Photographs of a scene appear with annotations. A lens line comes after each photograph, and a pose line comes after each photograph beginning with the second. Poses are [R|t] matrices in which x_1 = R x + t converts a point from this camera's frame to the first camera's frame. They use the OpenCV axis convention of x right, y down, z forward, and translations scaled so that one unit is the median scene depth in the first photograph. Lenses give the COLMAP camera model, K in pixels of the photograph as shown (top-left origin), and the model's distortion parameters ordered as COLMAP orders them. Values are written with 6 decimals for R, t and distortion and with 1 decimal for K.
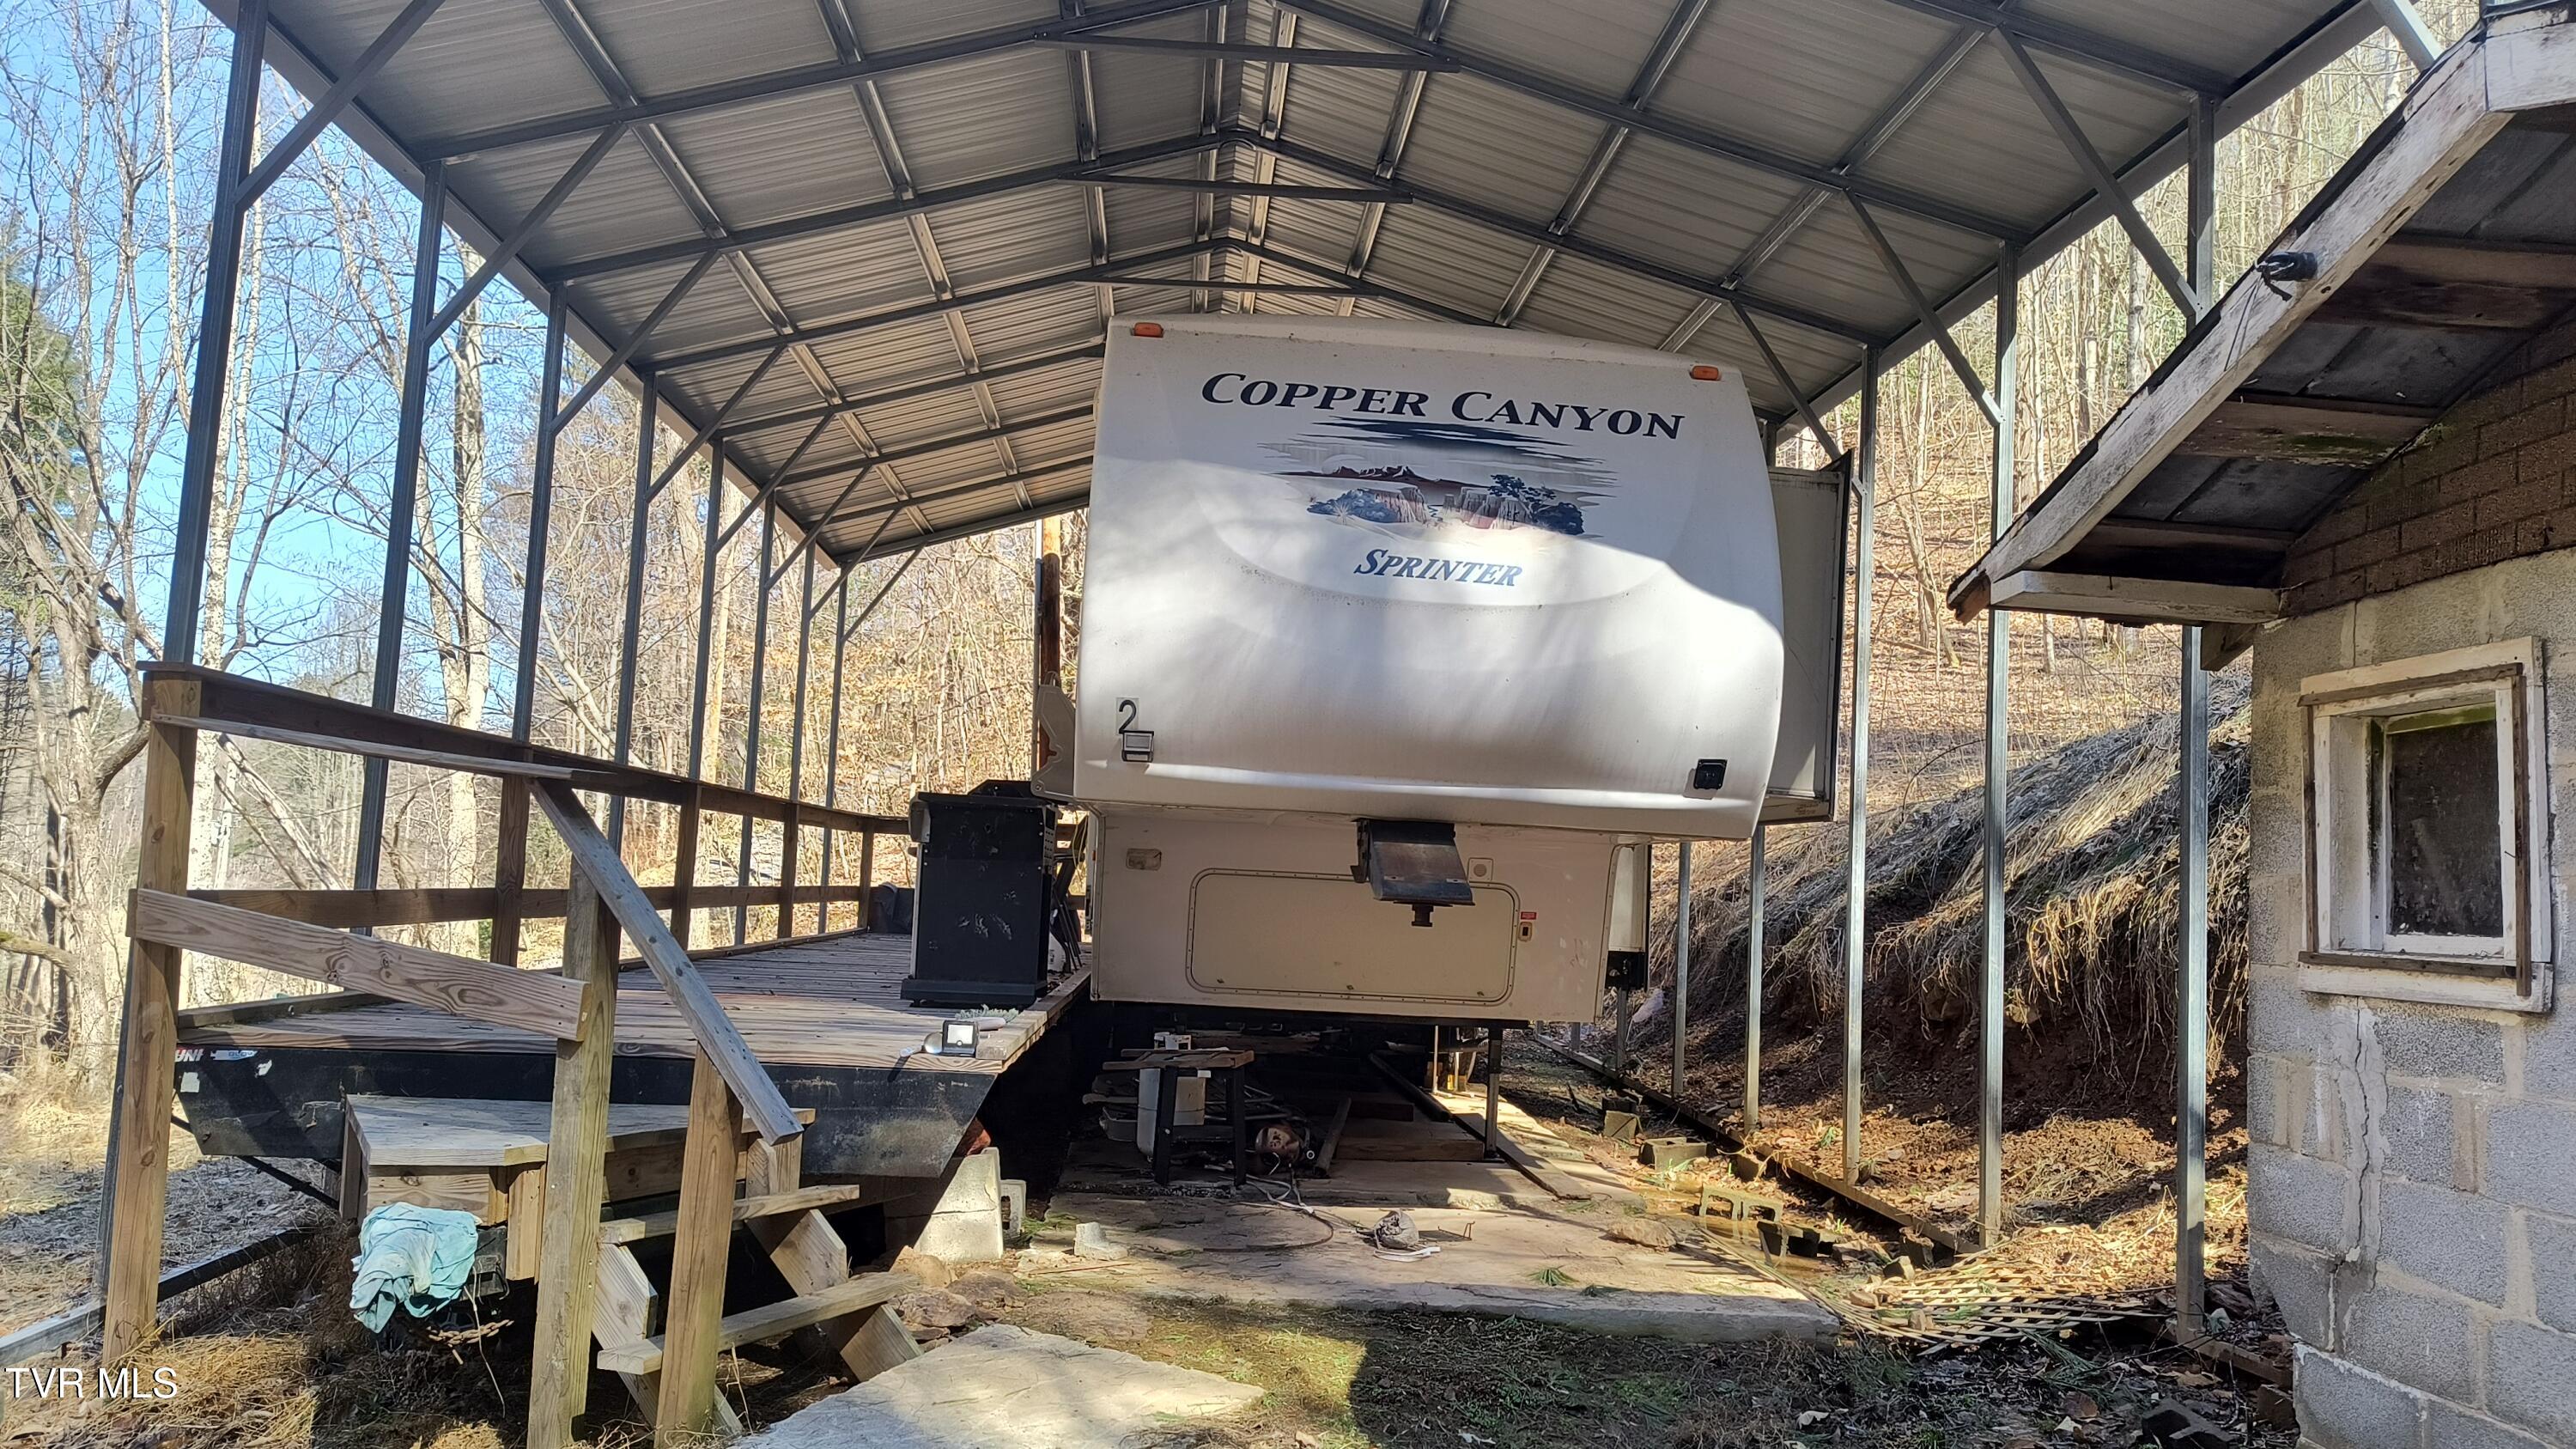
lens RADIAL K [[1773.6, 0, 1285.8], [0, 1773.6, 734.3], [0, 0, 1]] dist [0.052121, -0.074151]
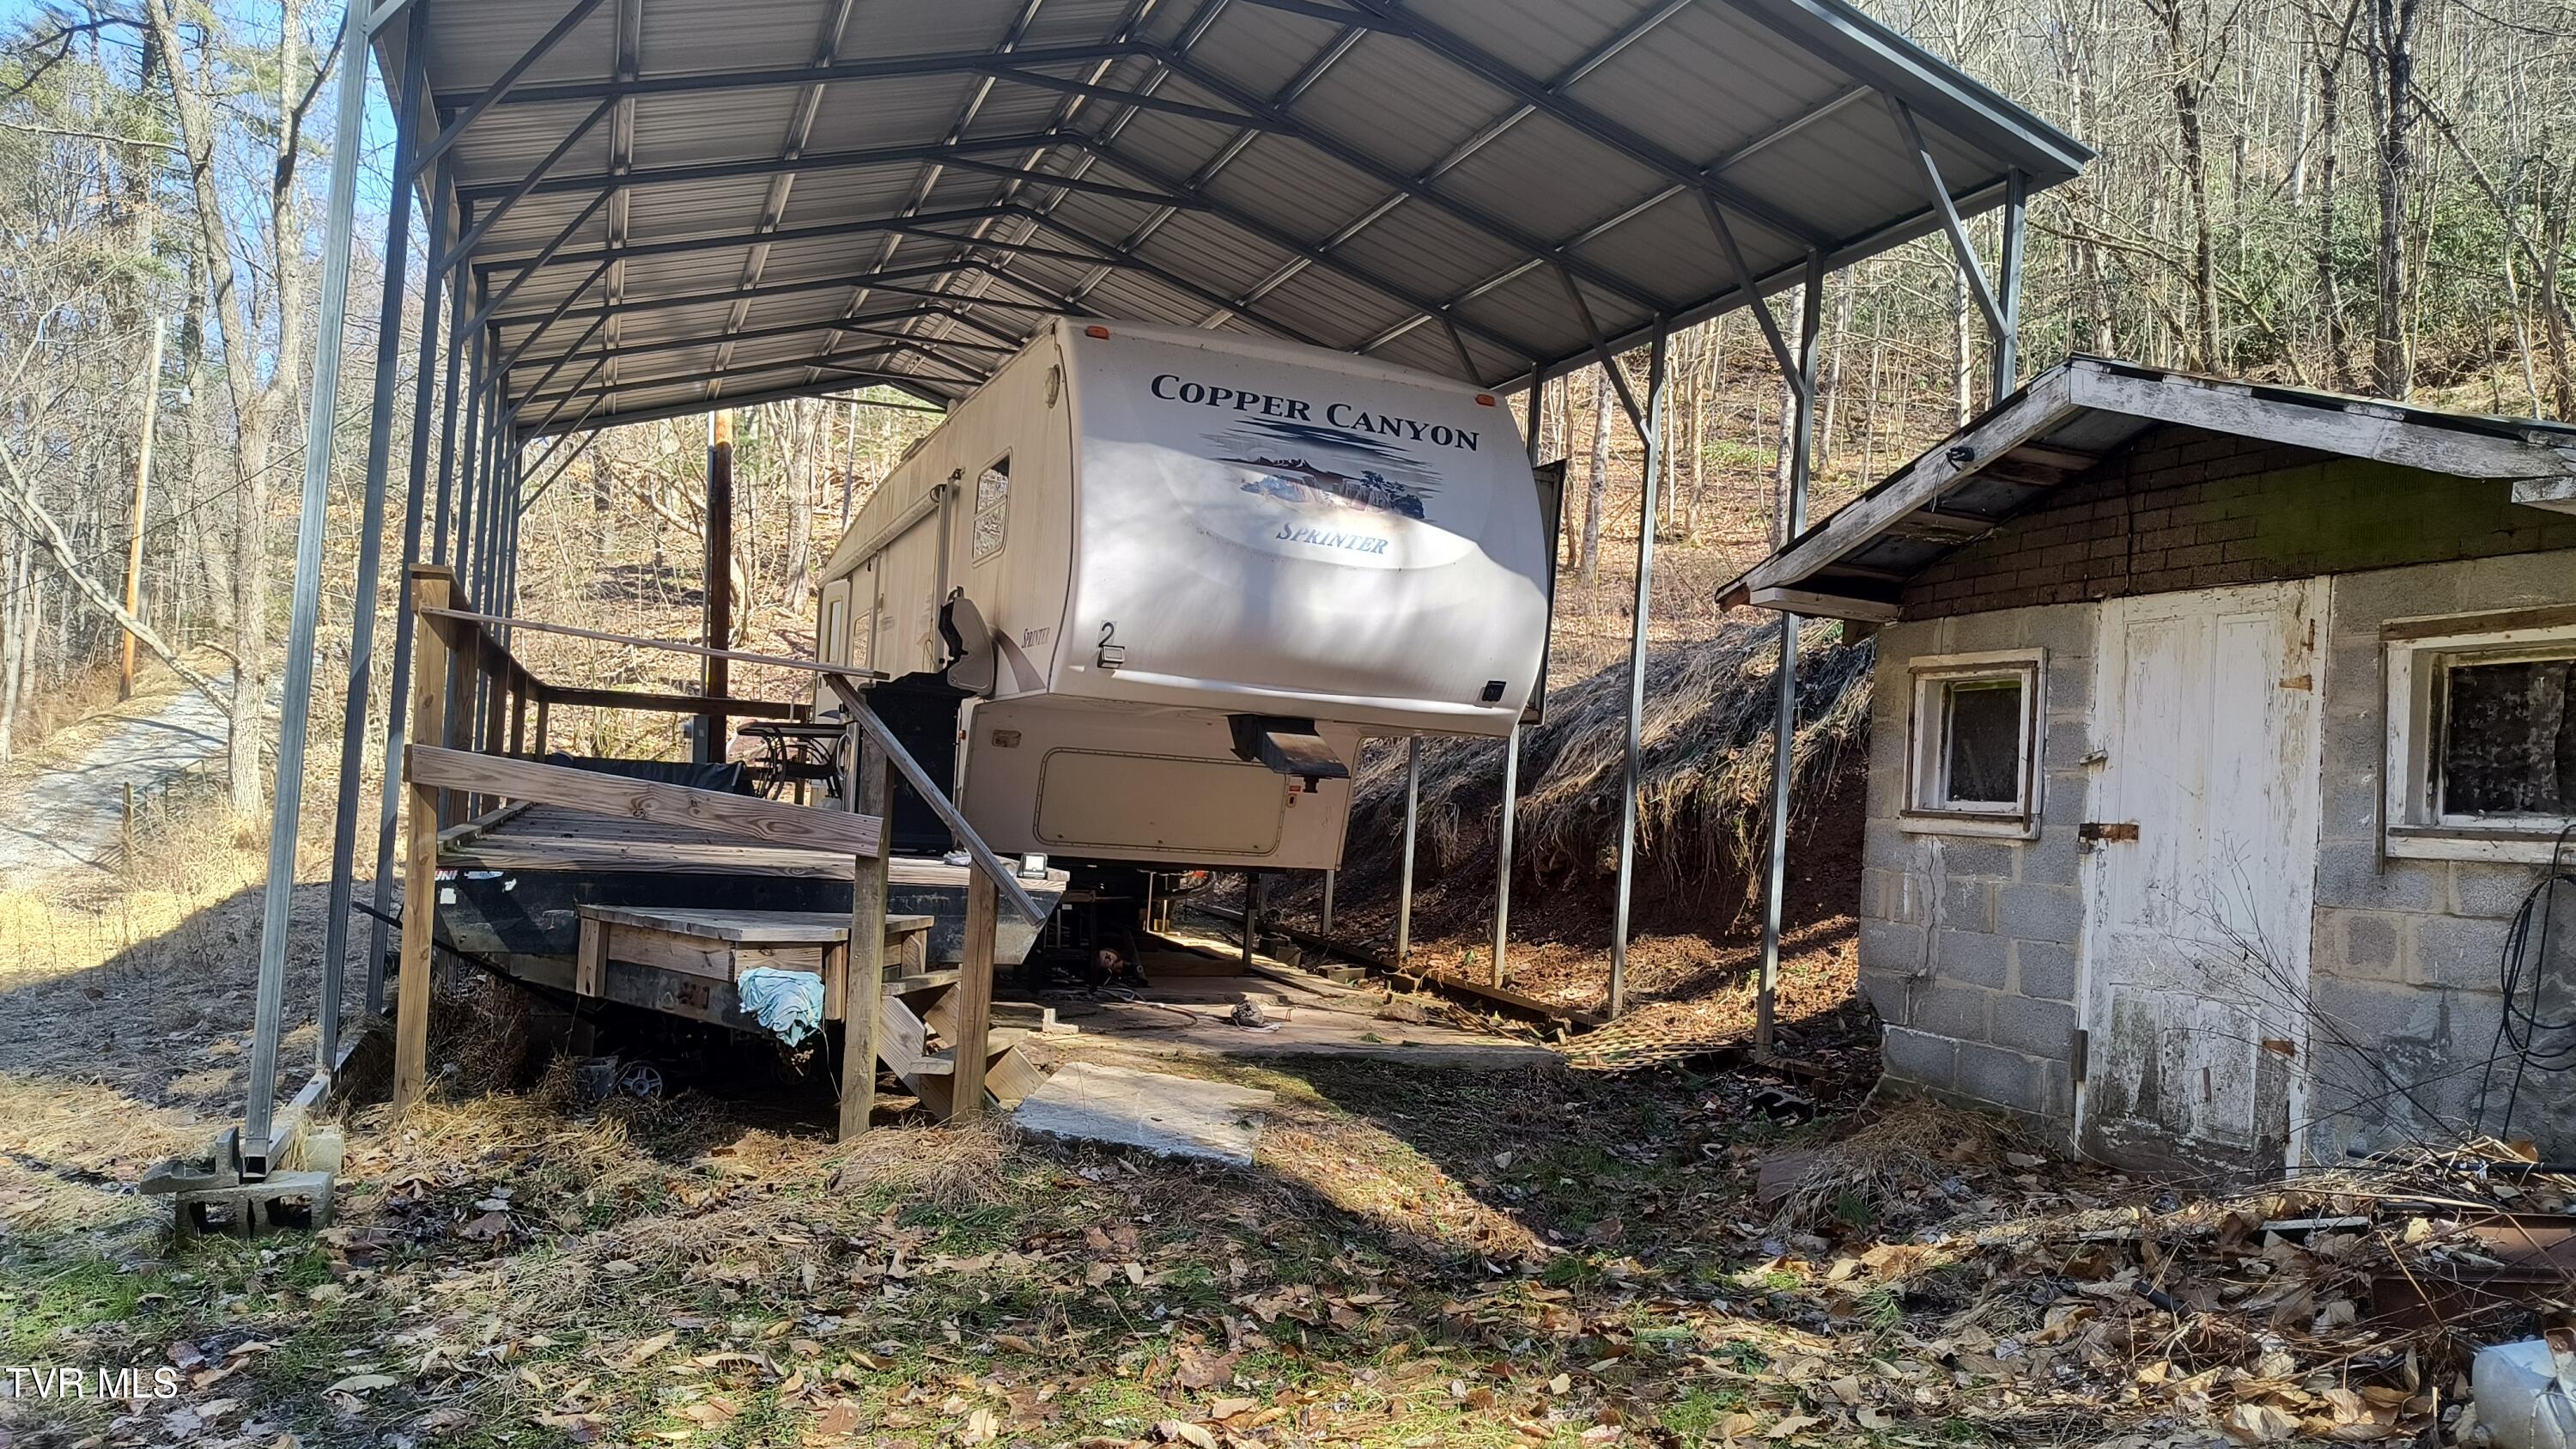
lens RADIAL K [[1766.6, 0, 1299.4], [0, 1766.6, 762.7], [0, 0, 1]] dist [0.022460, -0.001853]
pose [[0.951693, 0.021249, 0.306317, -0.347492], [-0.046361, 0.996110, 0.074940, -0.019667], [-0.303533, -0.085521, 0.948975, -0.313770]]
